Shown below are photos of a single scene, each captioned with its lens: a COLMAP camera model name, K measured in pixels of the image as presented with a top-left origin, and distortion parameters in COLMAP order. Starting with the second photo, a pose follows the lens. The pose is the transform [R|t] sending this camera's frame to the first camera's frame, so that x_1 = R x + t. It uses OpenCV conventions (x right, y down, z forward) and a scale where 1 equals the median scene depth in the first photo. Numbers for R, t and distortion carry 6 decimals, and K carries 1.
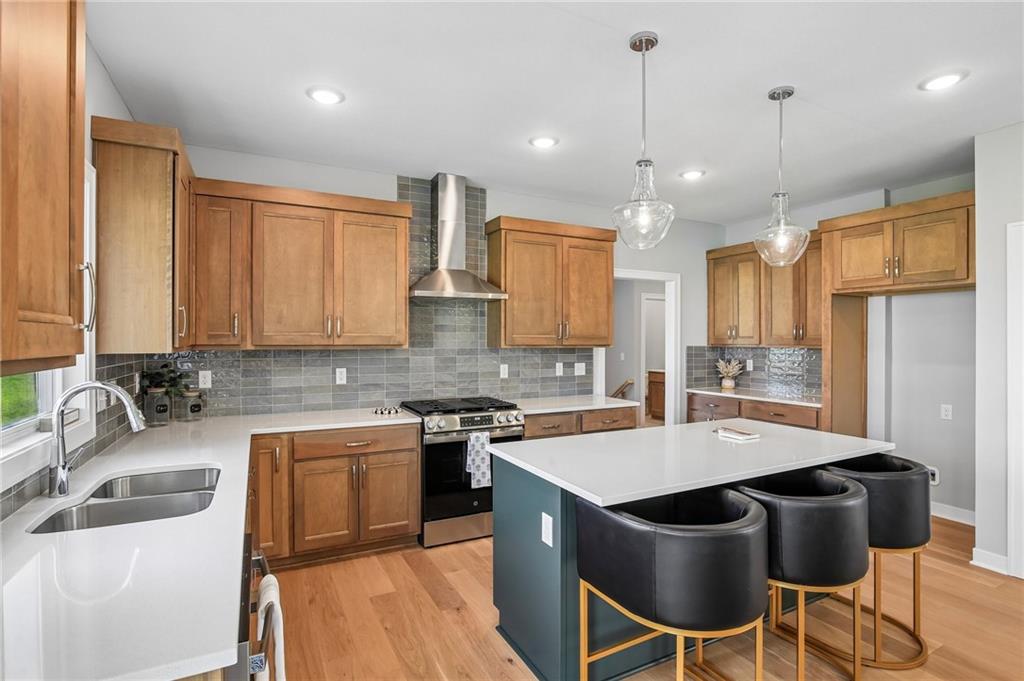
lens RADIAL K [[510.0, 0, 507.9], [0, 510.0, 339.3], [0, 0, 1]] dist [-0.017907, 0.000911]
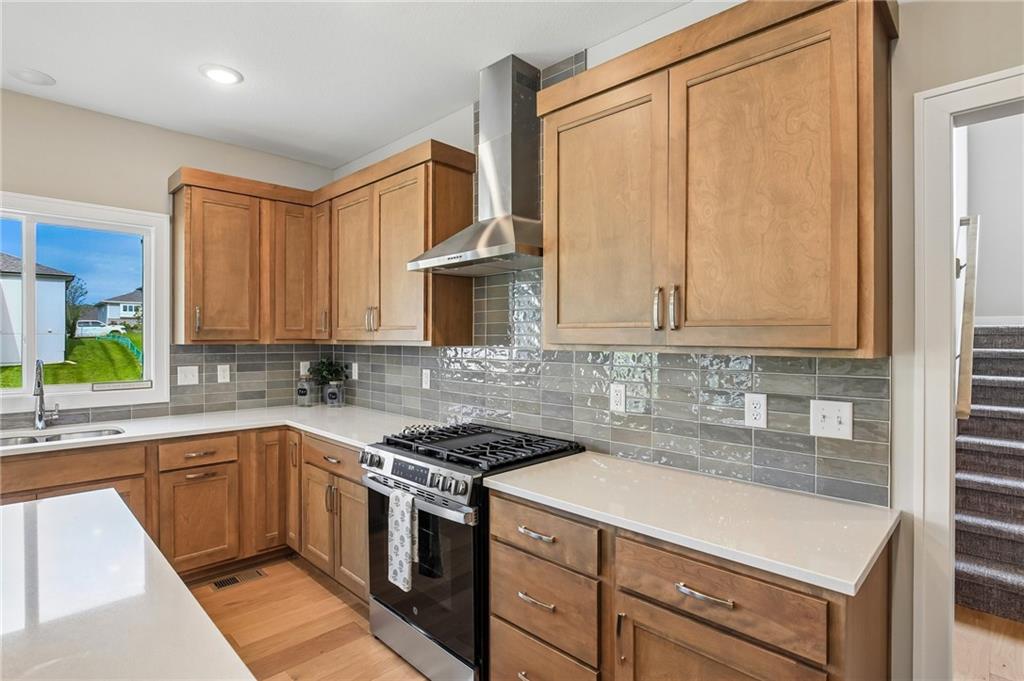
lens RADIAL K [[510.0, 0, 507.9], [0, 510.0, 339.3], [0, 0, 1]] dist [-0.017907, 0.000911]
pose [[0.306011, 0.001551, -0.952027, 0.447309], [-0.002012, 0.999997, 0.000982, 0.005940], [0.952026, 0.001615, 0.306013, 0.780869]]
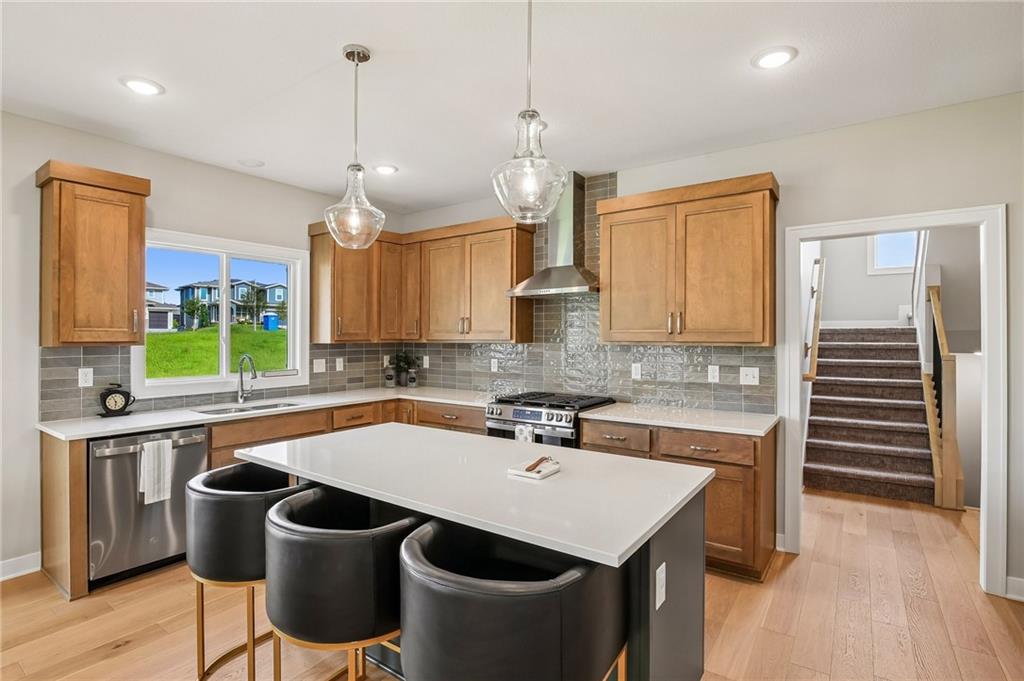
lens RADIAL K [[499.2, 0, 506.8], [0, 499.2, 341.0], [0, 0, 1]] dist [-0.020206, -0.000008]
pose [[0.450821, 0.006805, -0.892588, 0.688564], [0.004139, 0.999944, 0.009714, 0.001271], [0.892605, -0.008074, 0.450768, 0.430241]]
